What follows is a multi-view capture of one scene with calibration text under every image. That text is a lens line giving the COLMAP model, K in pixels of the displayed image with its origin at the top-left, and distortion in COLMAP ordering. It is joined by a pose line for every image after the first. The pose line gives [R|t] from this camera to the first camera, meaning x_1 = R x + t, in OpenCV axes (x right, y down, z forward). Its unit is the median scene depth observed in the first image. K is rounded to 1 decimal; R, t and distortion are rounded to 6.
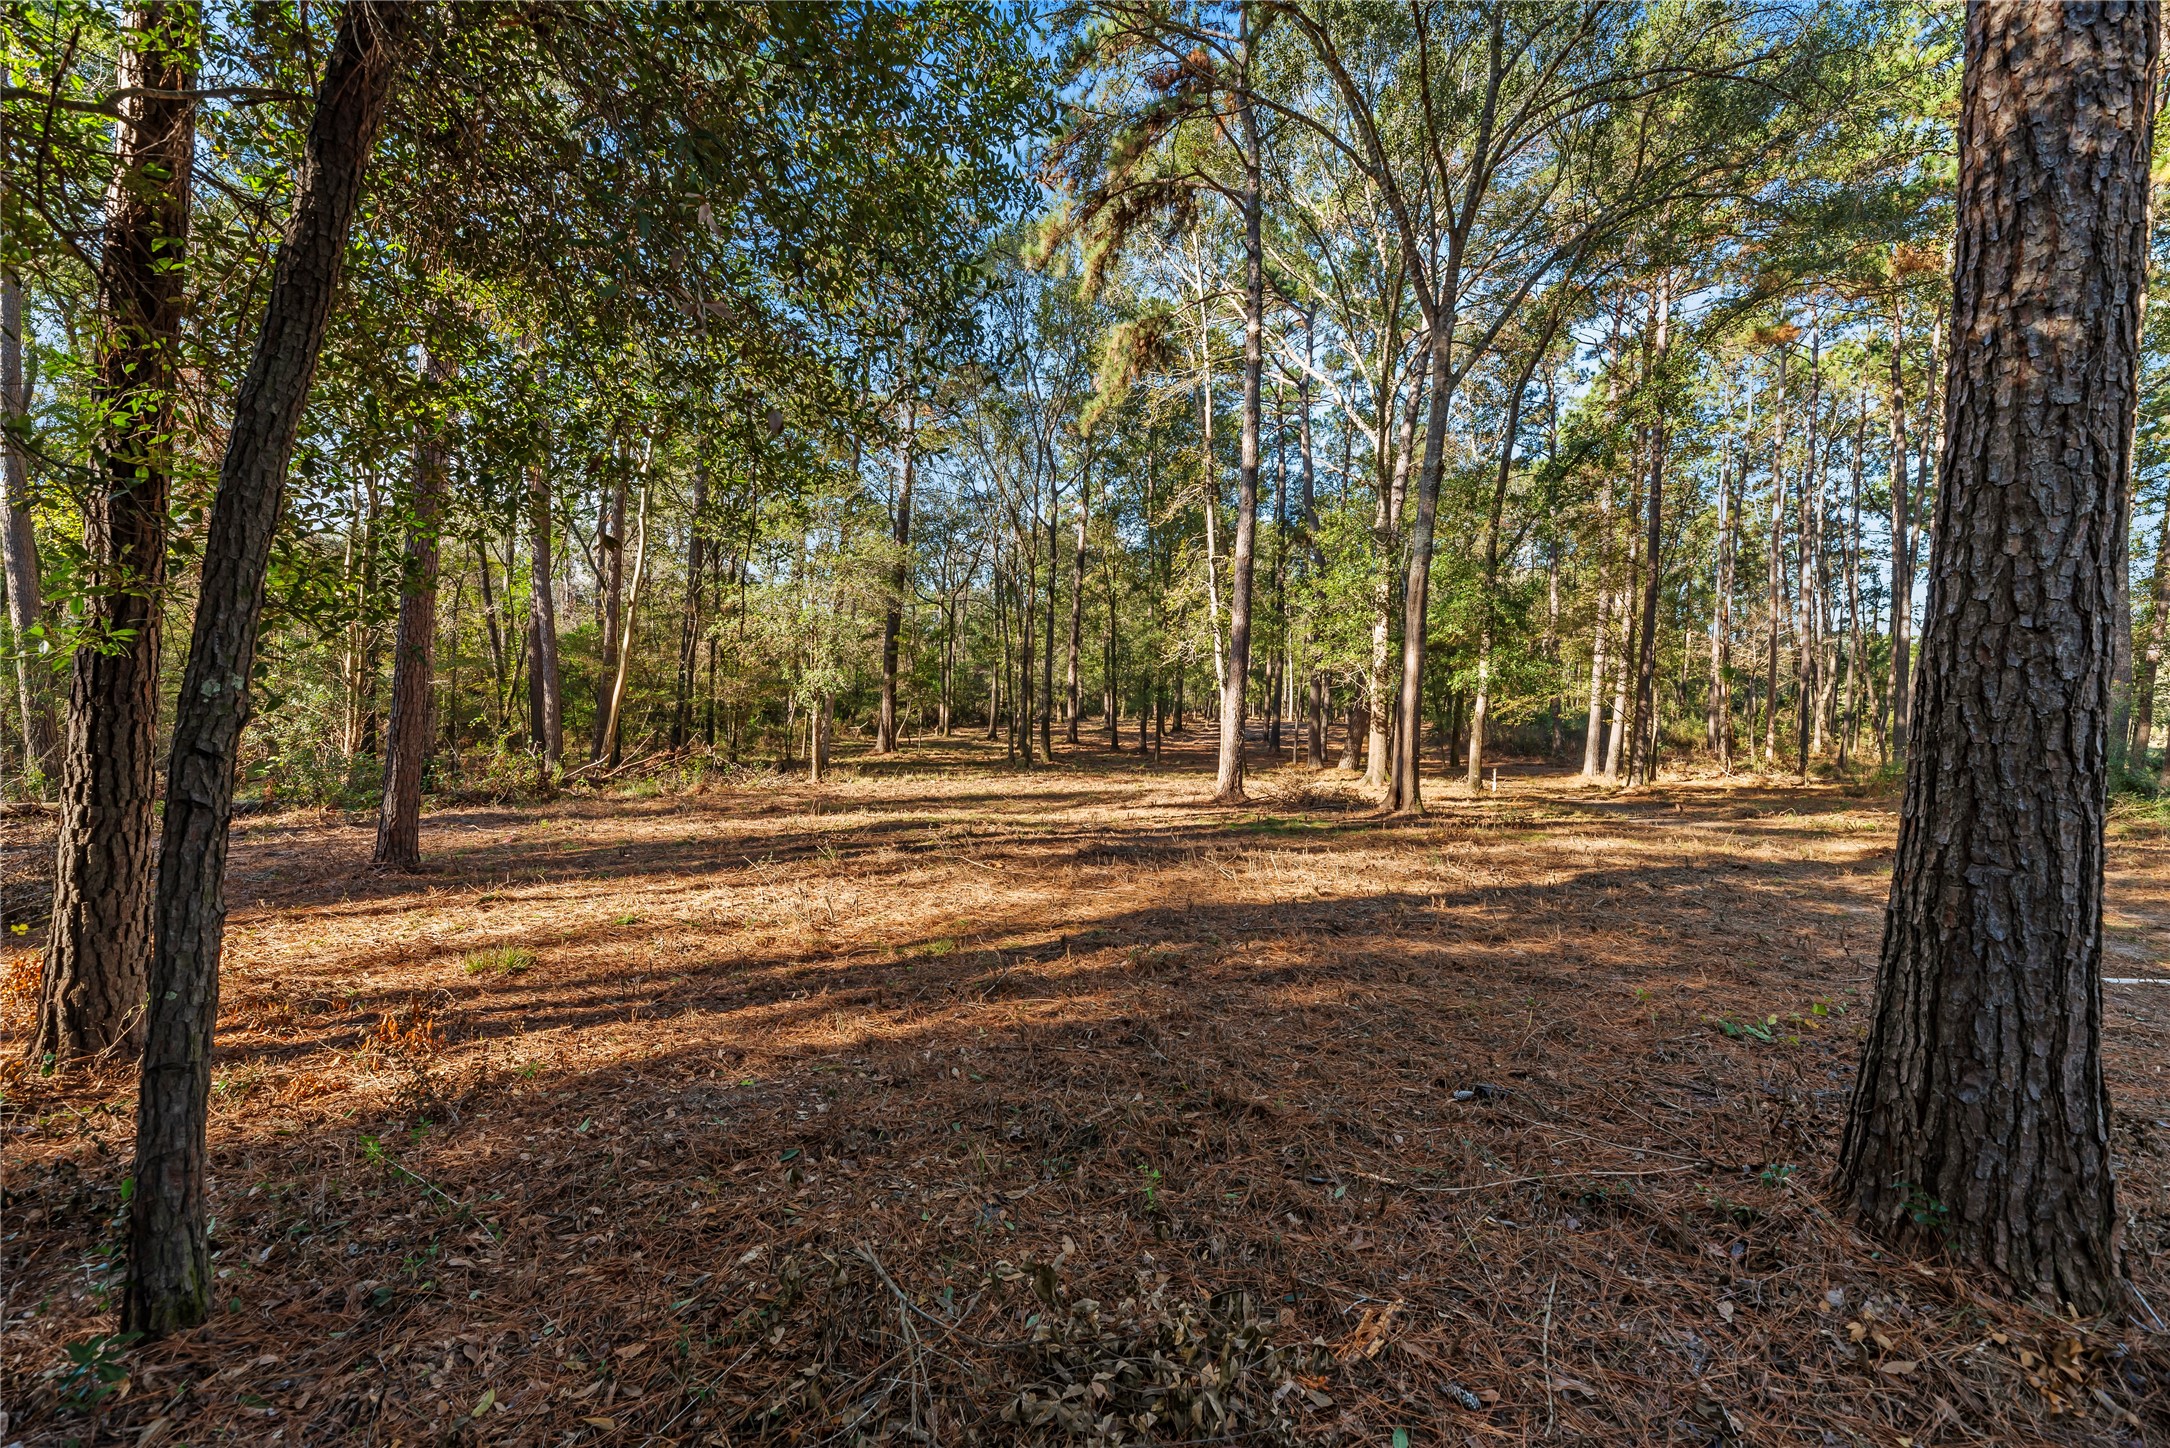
lens RADIAL K [[875.3, 0, 1085.9], [0, 875.3, 719.8], [0, 0, 1]] dist [0.000055, 0.000526]
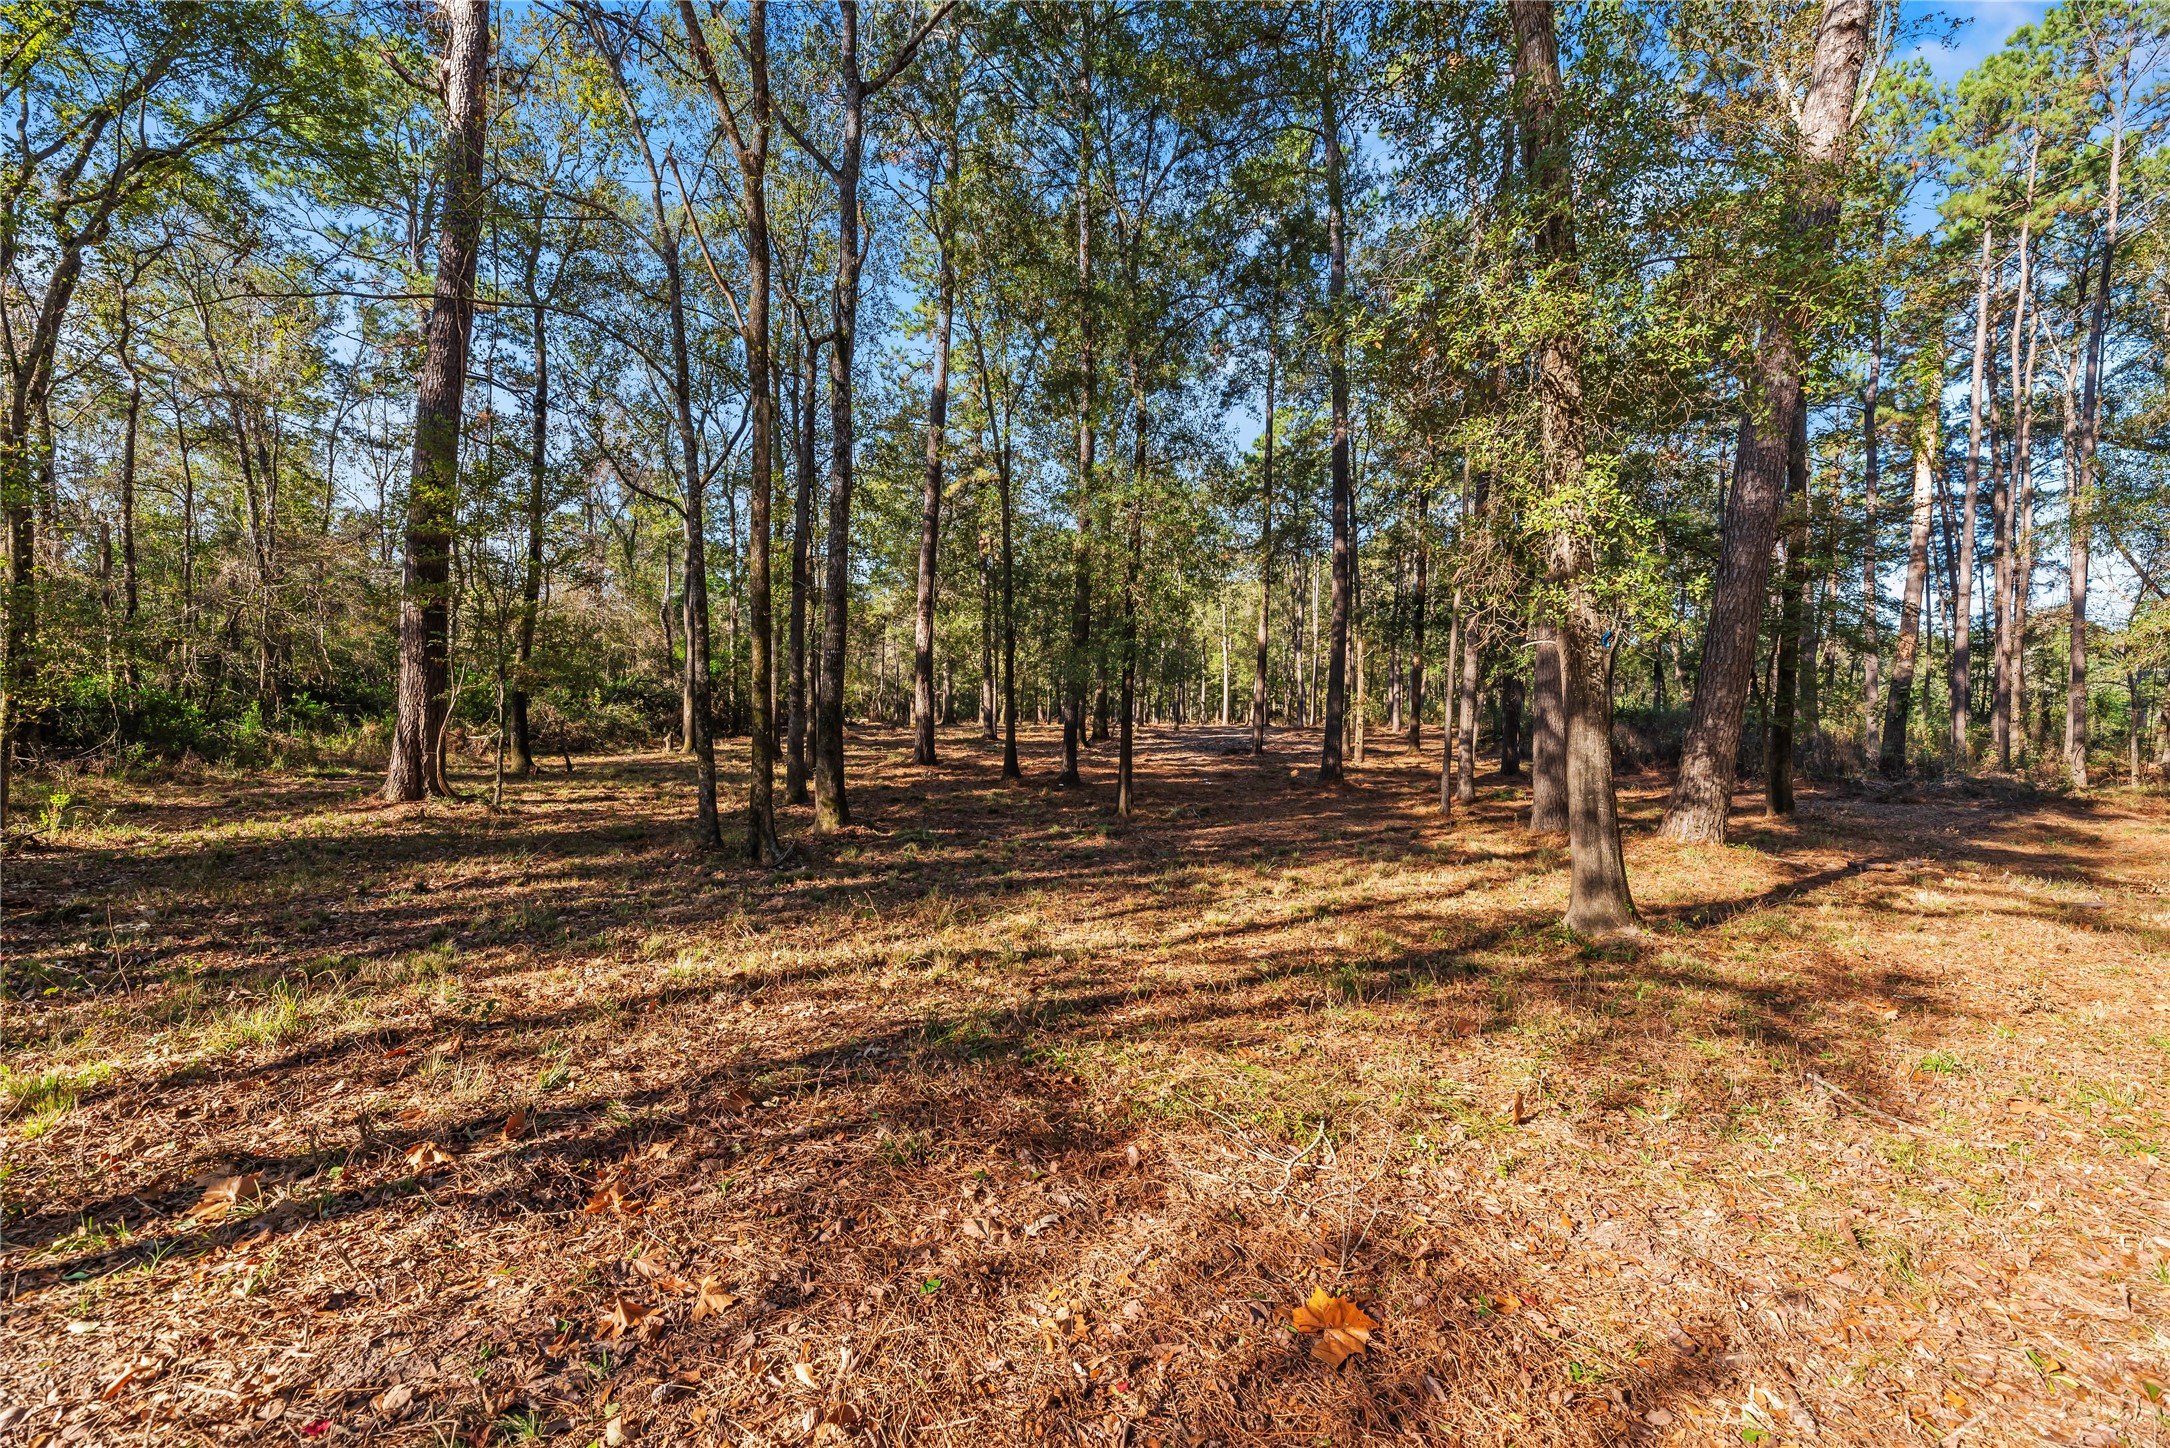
lens RADIAL K [[875.3, 0, 1085.9], [0, 875.3, 728.0], [0, 0, 1]] dist [0.000055, 0.000526]
pose [[0.989405, -0.010132, 0.144828, 0.004420], [0.010706, 0.999938, -0.003183, 0.008944], [-0.144786, 0.004700, 0.989452, 0.507292]]
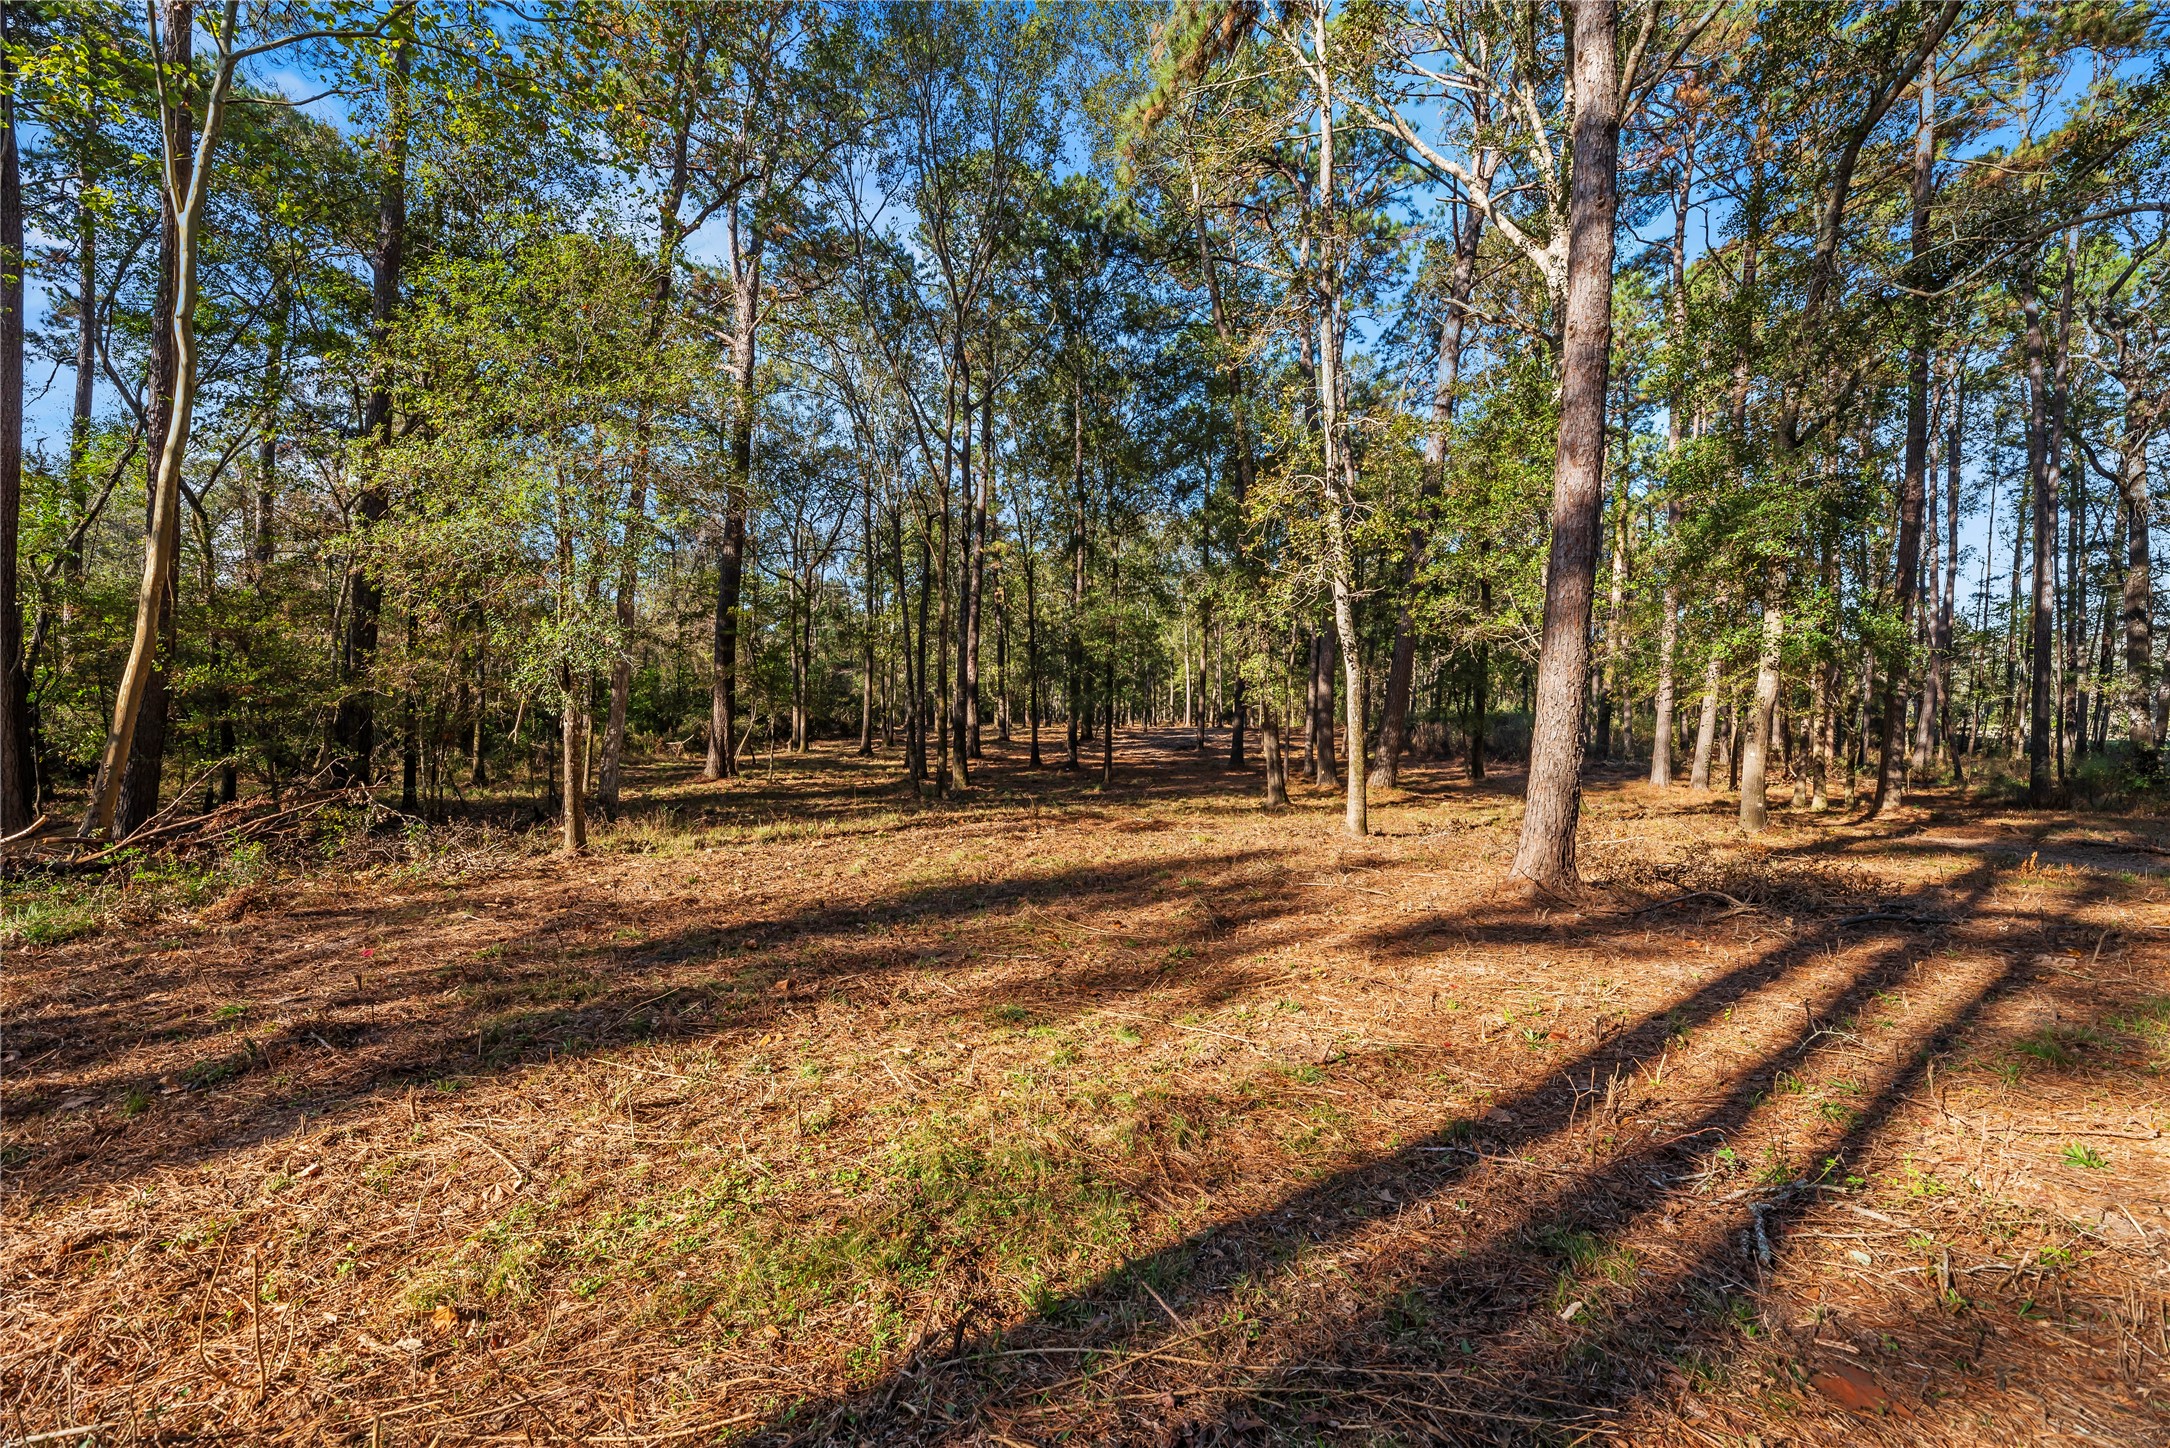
lens RADIAL K [[875.3, 0, 1075.3], [0, 875.3, 723.7], [0, 0, 1]] dist [0.000055, 0.000526]
pose [[0.986982, -0.017881, 0.159832, -0.053217], [0.019183, 0.999794, -0.006605, 0.003900], [-0.159681, 0.009585, 0.987122, 0.236101]]
